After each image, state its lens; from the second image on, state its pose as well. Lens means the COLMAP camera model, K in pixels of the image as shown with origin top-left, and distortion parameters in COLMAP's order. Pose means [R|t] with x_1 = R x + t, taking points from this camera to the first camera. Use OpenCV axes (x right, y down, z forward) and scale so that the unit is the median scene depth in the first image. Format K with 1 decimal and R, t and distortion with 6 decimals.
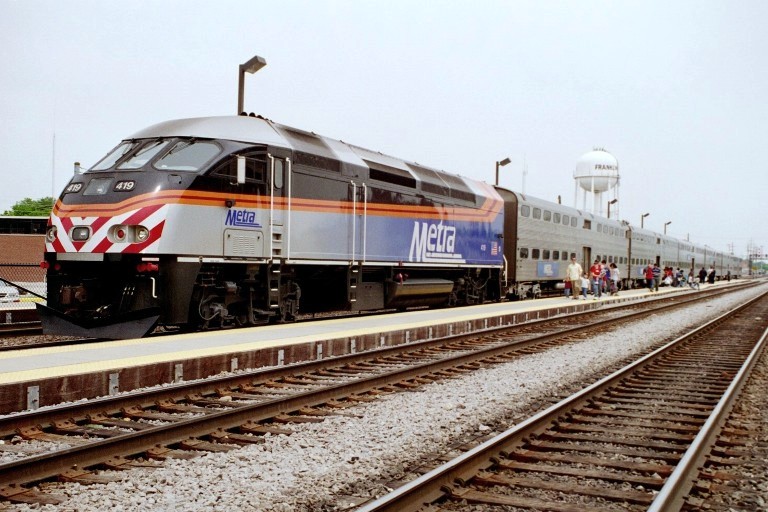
lens RADIAL K [[862.7, 0, 384.0], [0, 862.7, 256.0], [0, 0, 1]] dist [-0.060571, 0.001627]
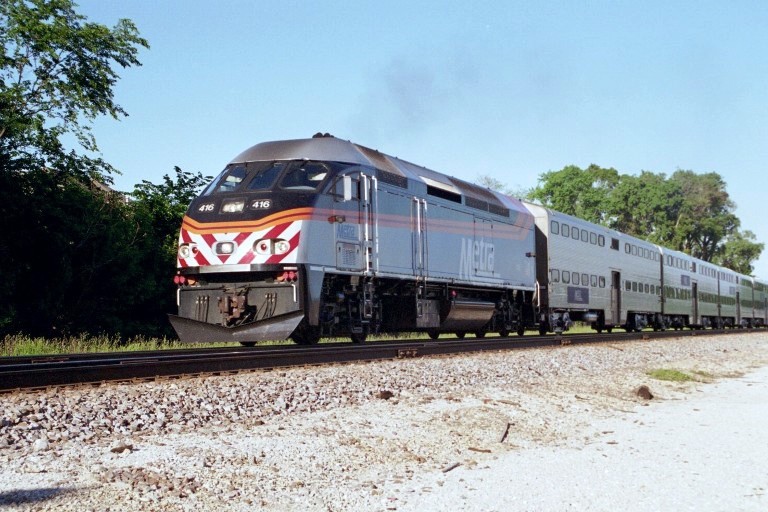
lens RADIAL K [[1342.6, 0, 384.0], [0, 1342.6, 256.0], [0, 0, 1]] dist [0.008079, -0.037722]
pose [[0.995058, -0.031577, 0.094142, -0.259711], [0.035781, 0.998421, -0.043313, 0.056649], [-0.092626, 0.046467, 0.994616, -0.643953]]
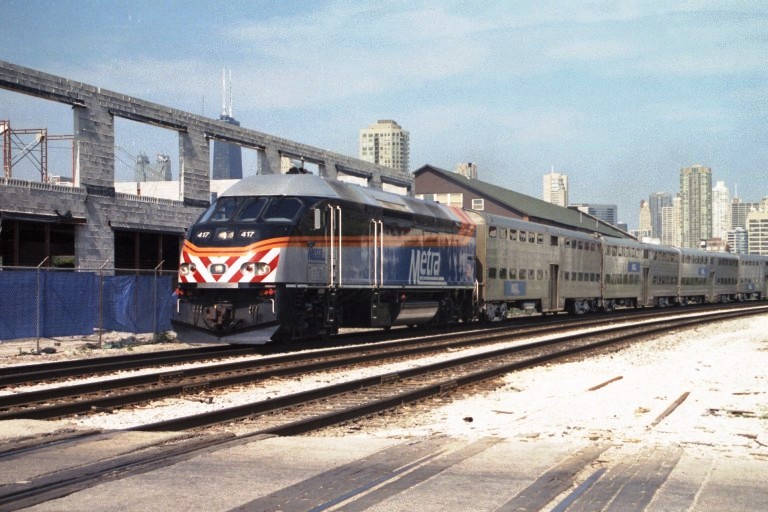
lens RADIAL K [[1342.6, 0, 384.0], [0, 1342.6, 256.0], [0, 0, 1]] dist [0.008079, -0.037722]
pose [[0.992549, -0.011847, 0.121265, -0.291483], [0.013258, 0.999853, -0.010839, -0.016304], [-0.121119, 0.012366, 0.992561, -1.014784]]
